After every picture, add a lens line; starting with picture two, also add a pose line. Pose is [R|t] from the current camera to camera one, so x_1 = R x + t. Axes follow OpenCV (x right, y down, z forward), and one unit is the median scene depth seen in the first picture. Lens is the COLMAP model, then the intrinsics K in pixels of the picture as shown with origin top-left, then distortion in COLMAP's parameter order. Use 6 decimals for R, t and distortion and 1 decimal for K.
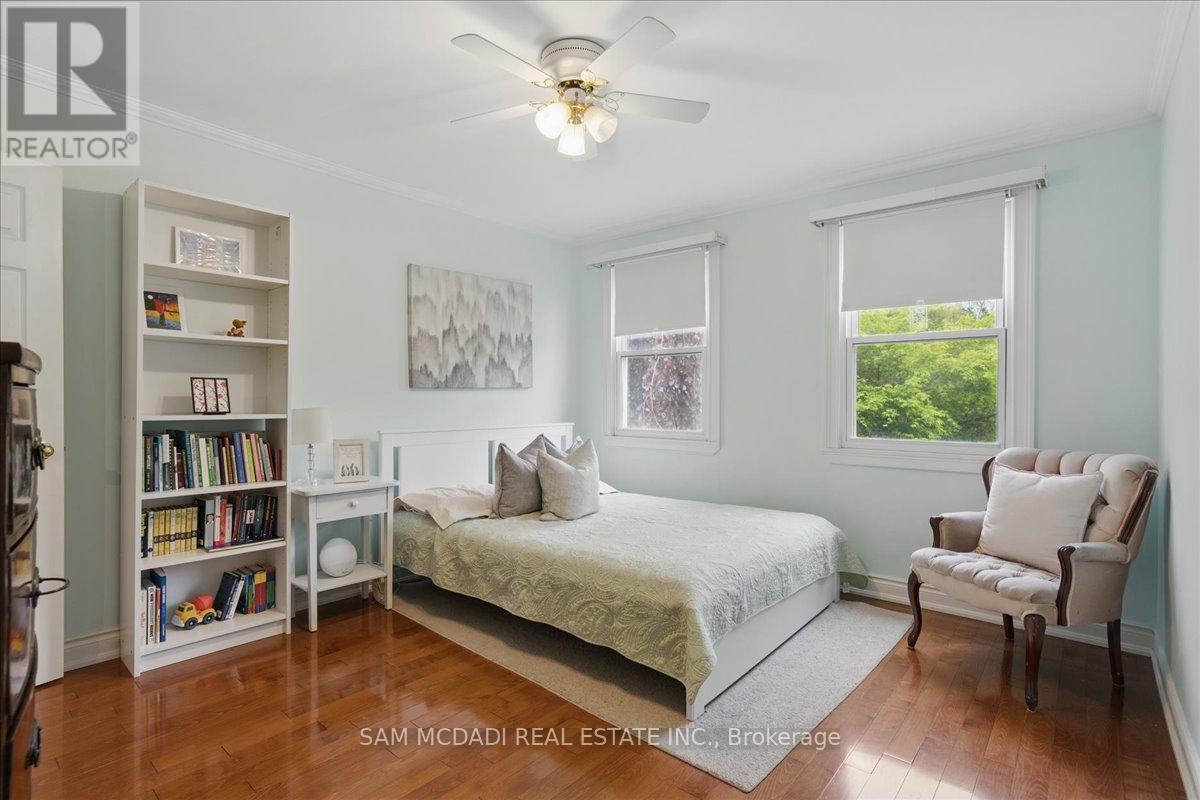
lens RADIAL K [[591.6, 0, 600.0], [0, 591.6, 400.0], [0, 0, 1]] dist [-0.037823, 0.031661]
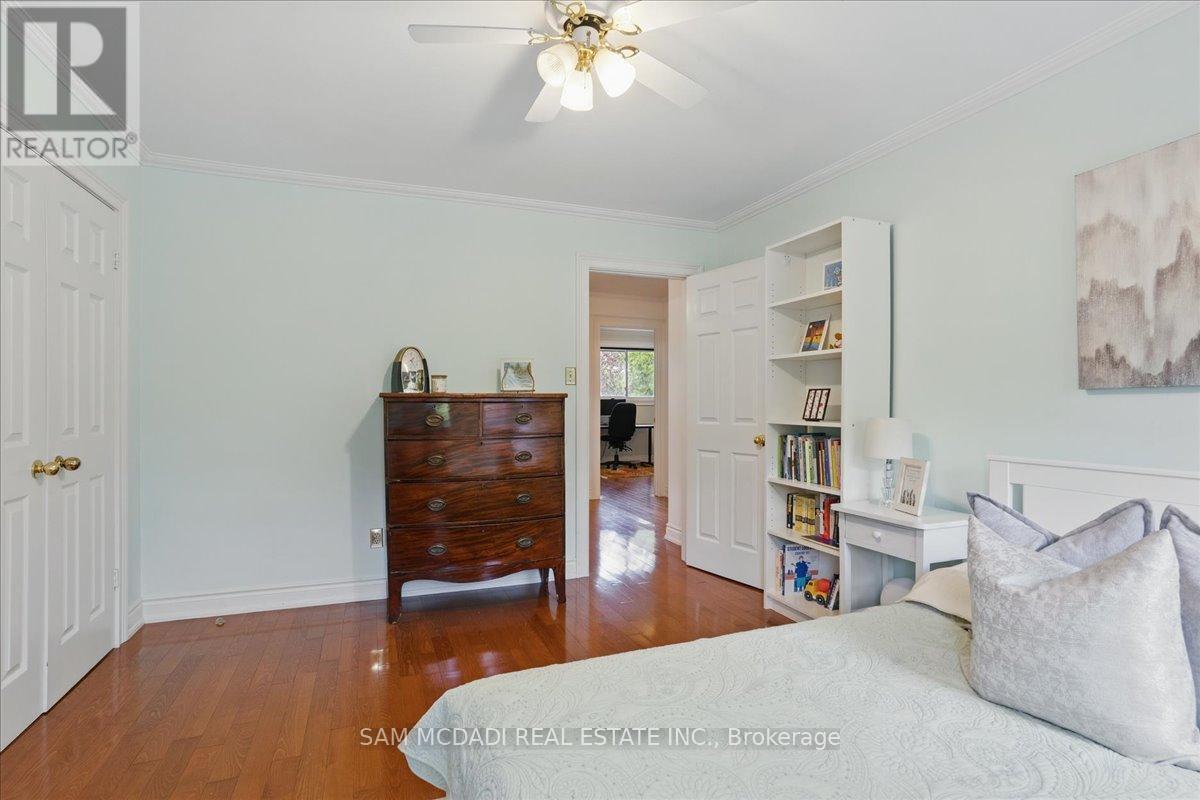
lens RADIAL K [[591.6, 0, 600.0], [0, 591.6, 400.0], [0, 0, 1]] dist [-0.037823, 0.031661]
pose [[-0.468222, -0.008301, -0.883572, 0.524459], [-0.002890, 0.999965, -0.007864, -0.005821], [0.883606, -0.001129, -0.468229, 1.110608]]
